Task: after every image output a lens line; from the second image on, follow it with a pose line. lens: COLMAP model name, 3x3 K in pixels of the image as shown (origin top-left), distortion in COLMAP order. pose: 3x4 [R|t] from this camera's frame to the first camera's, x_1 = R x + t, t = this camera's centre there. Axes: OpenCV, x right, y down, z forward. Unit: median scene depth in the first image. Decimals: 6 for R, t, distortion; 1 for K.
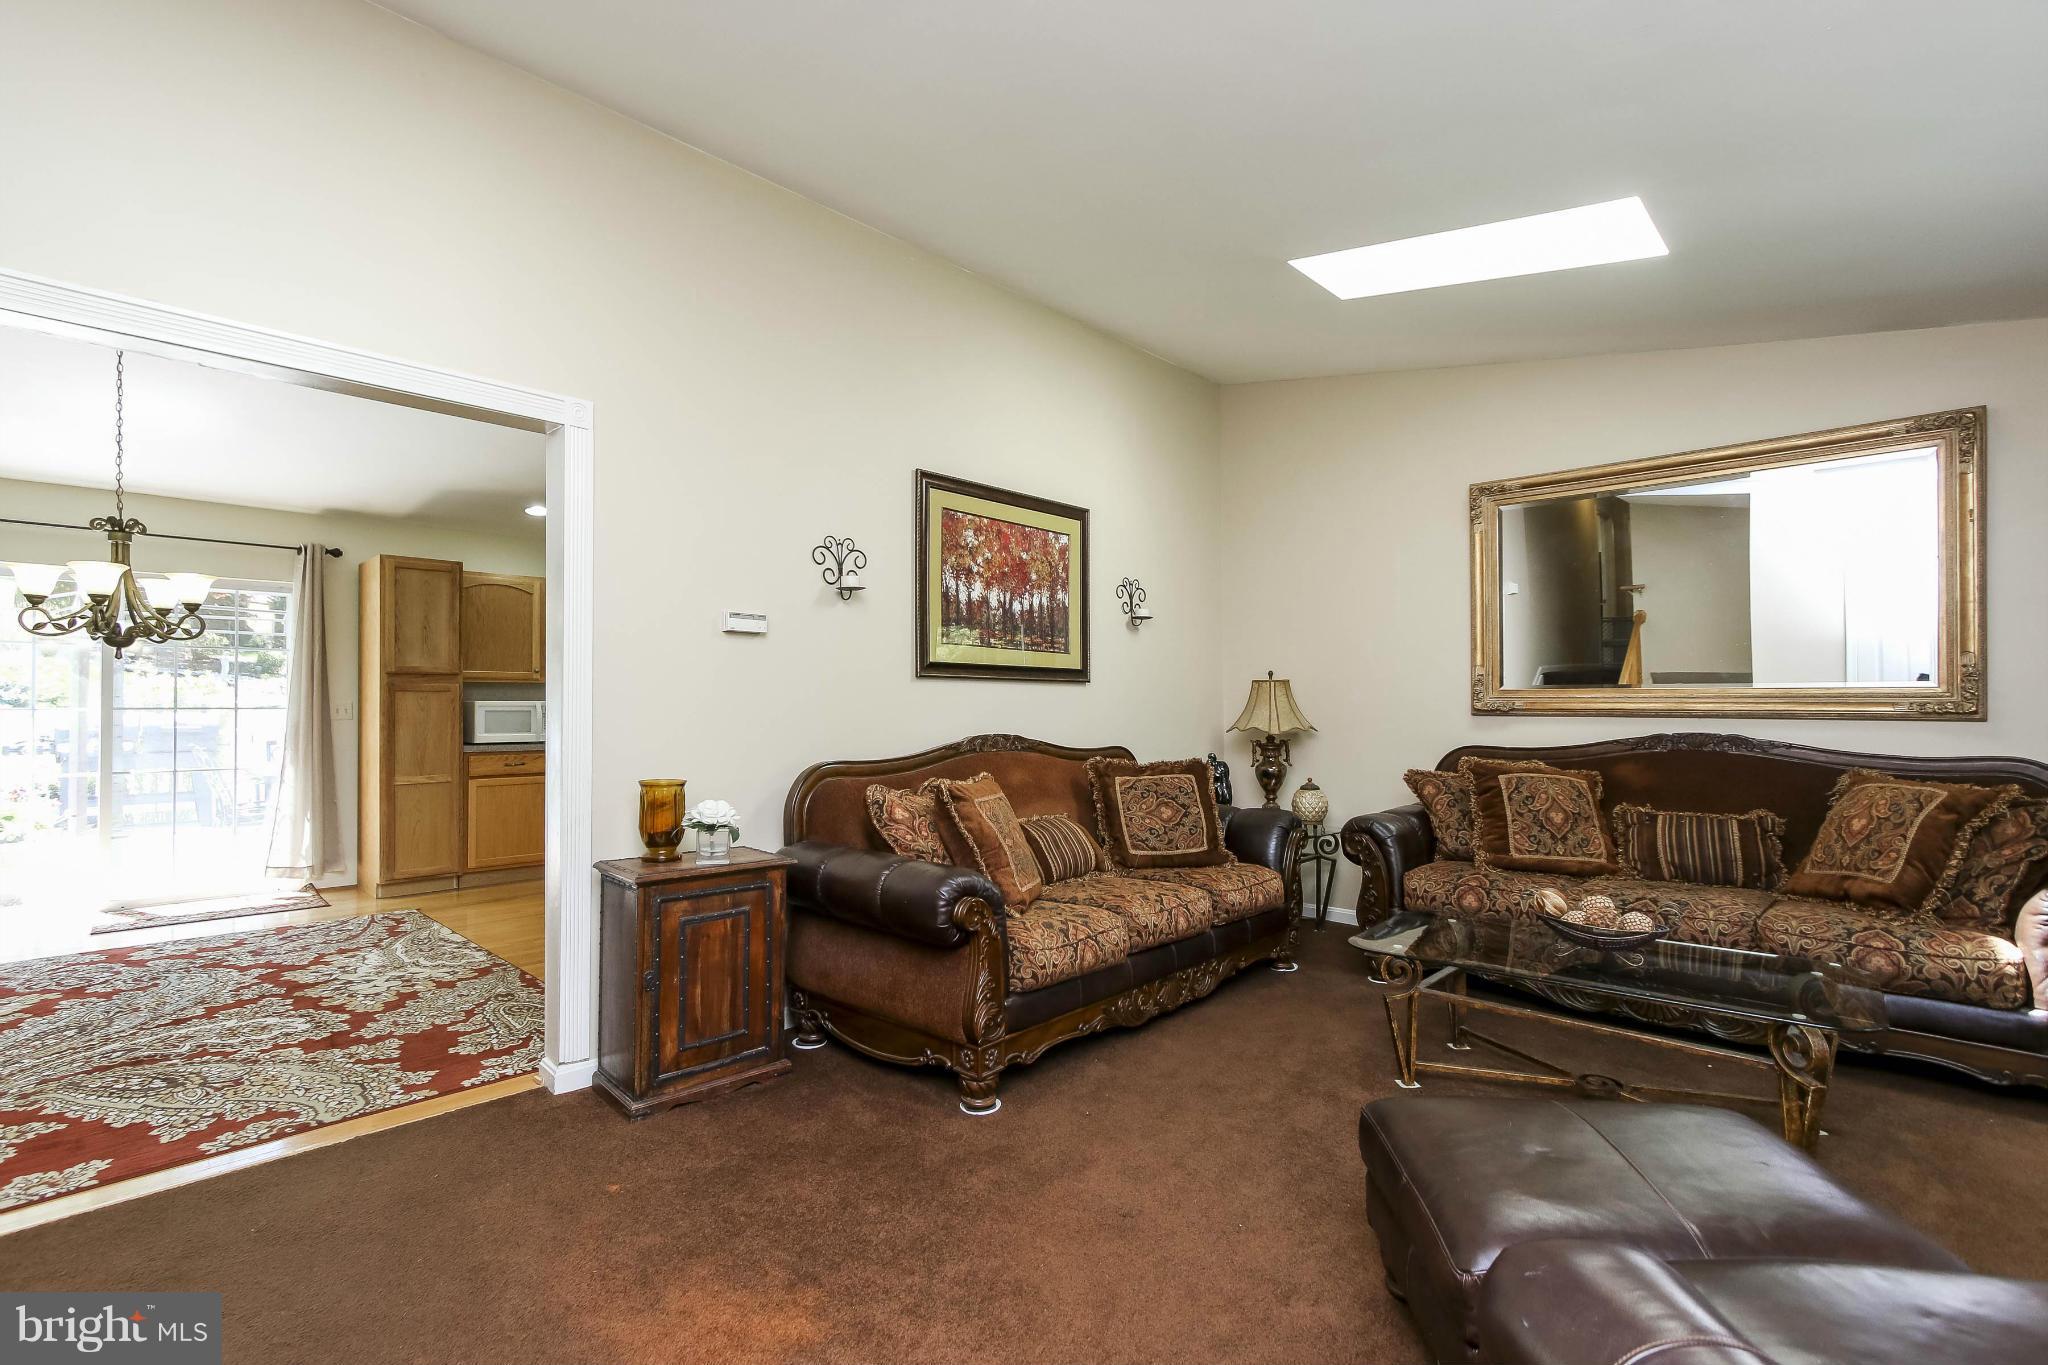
lens RADIAL K [[916.8, 0, 1034.2], [0, 916.8, 671.3], [0, 0, 1]] dist [0.000866, 0.003546]
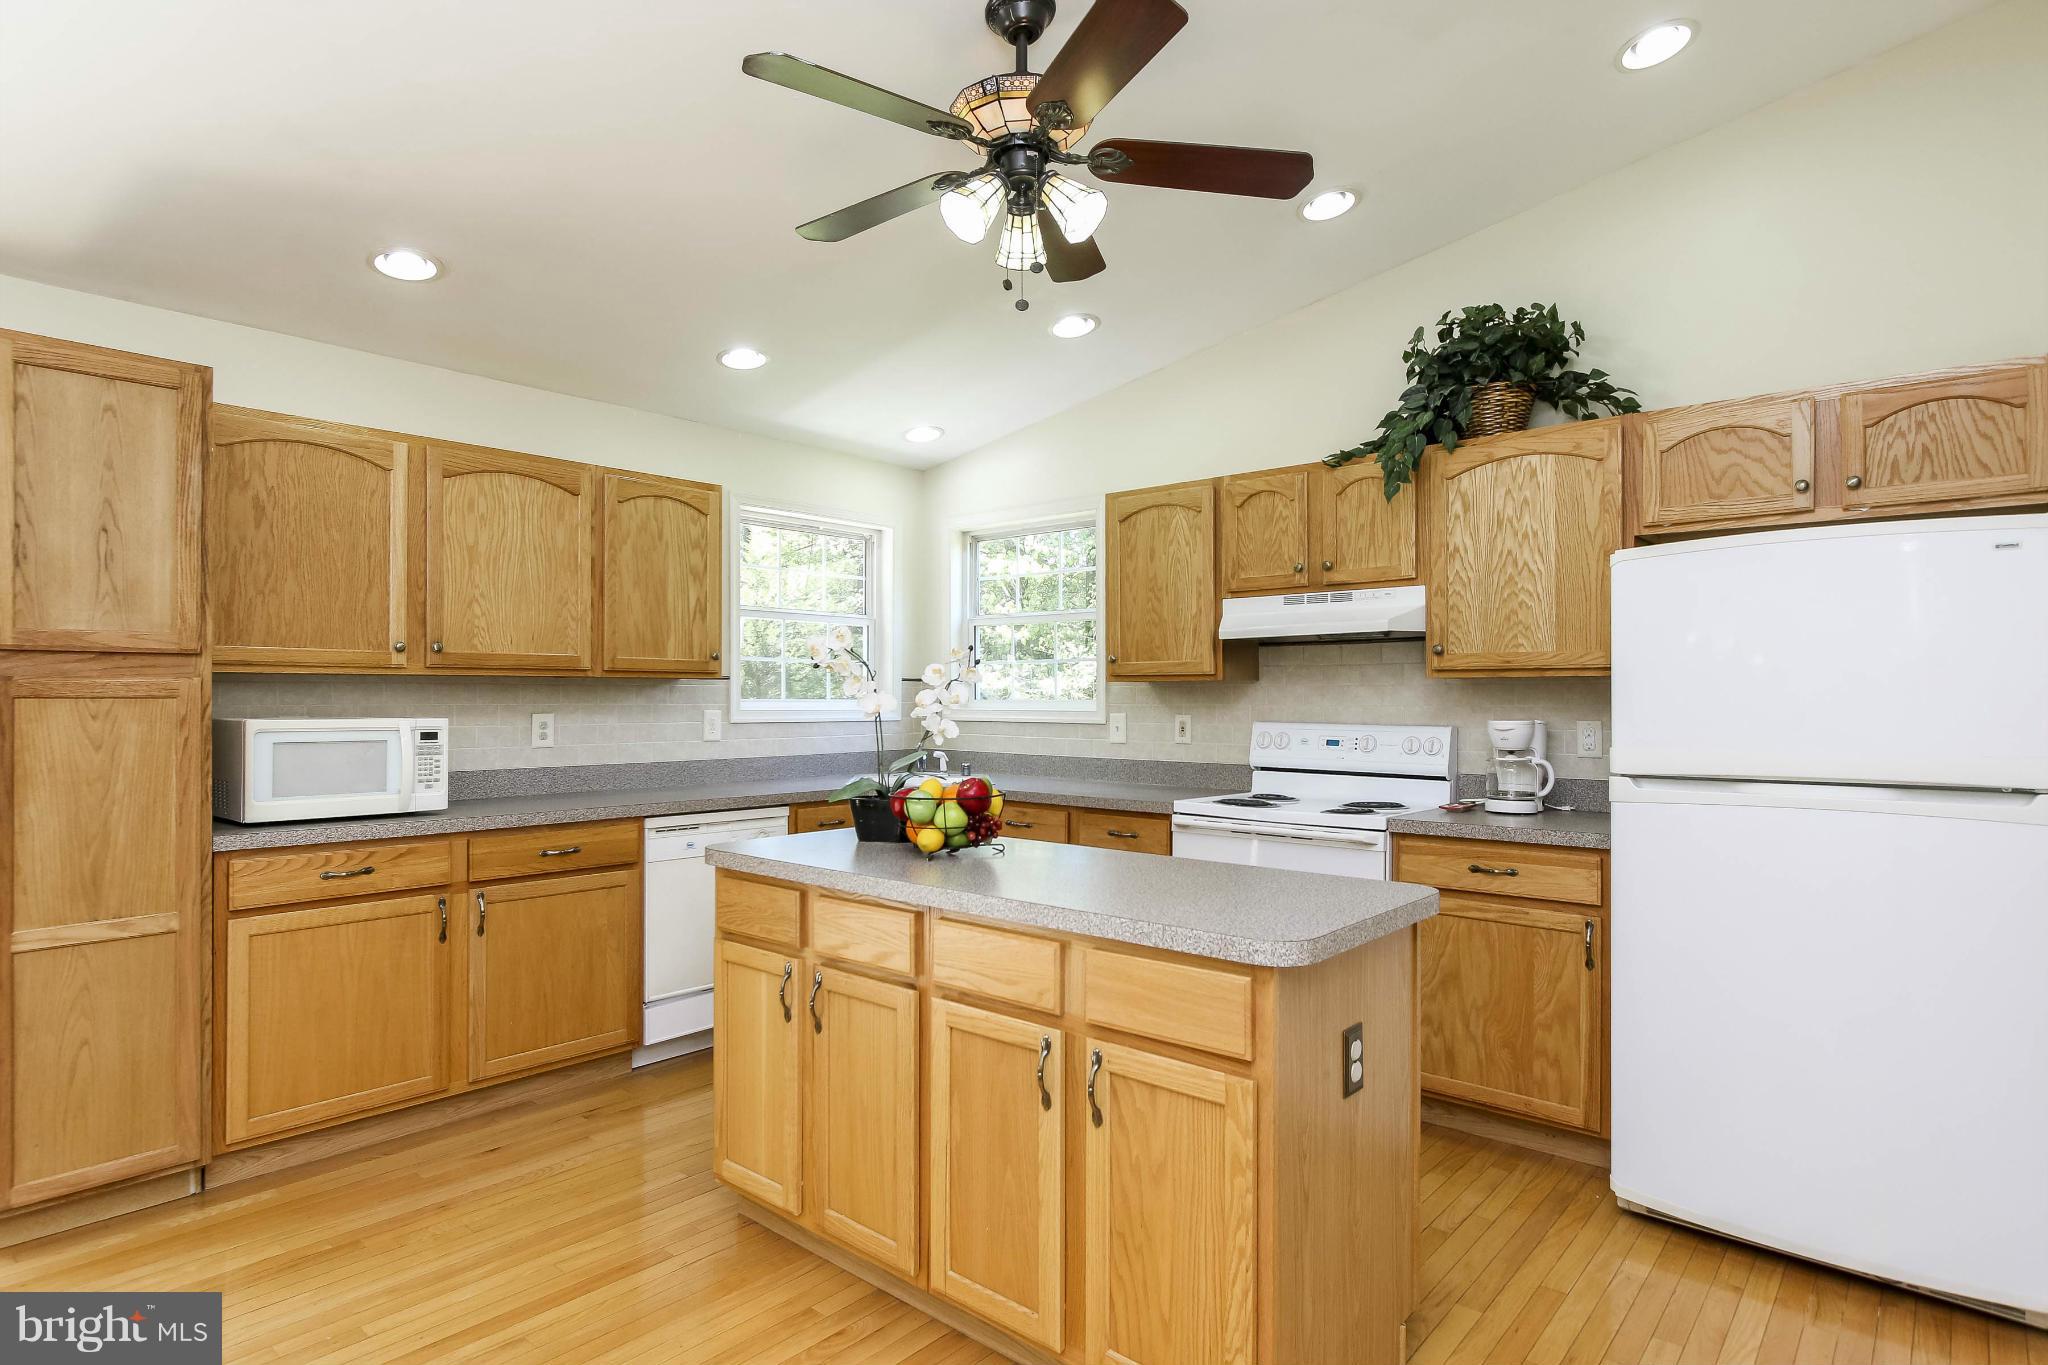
lens RADIAL K [[1080.6, 0, 1024.0], [0, 1080.6, 682.5], [0, 0, 1]] dist [-0.003909, -0.000157]
pose [[0.999261, 0.002646, 0.038355, -0.303887], [-0.003105, 0.999924, 0.011896, 0.010033], [-0.038321, -0.012007, 0.999193, 0.545583]]
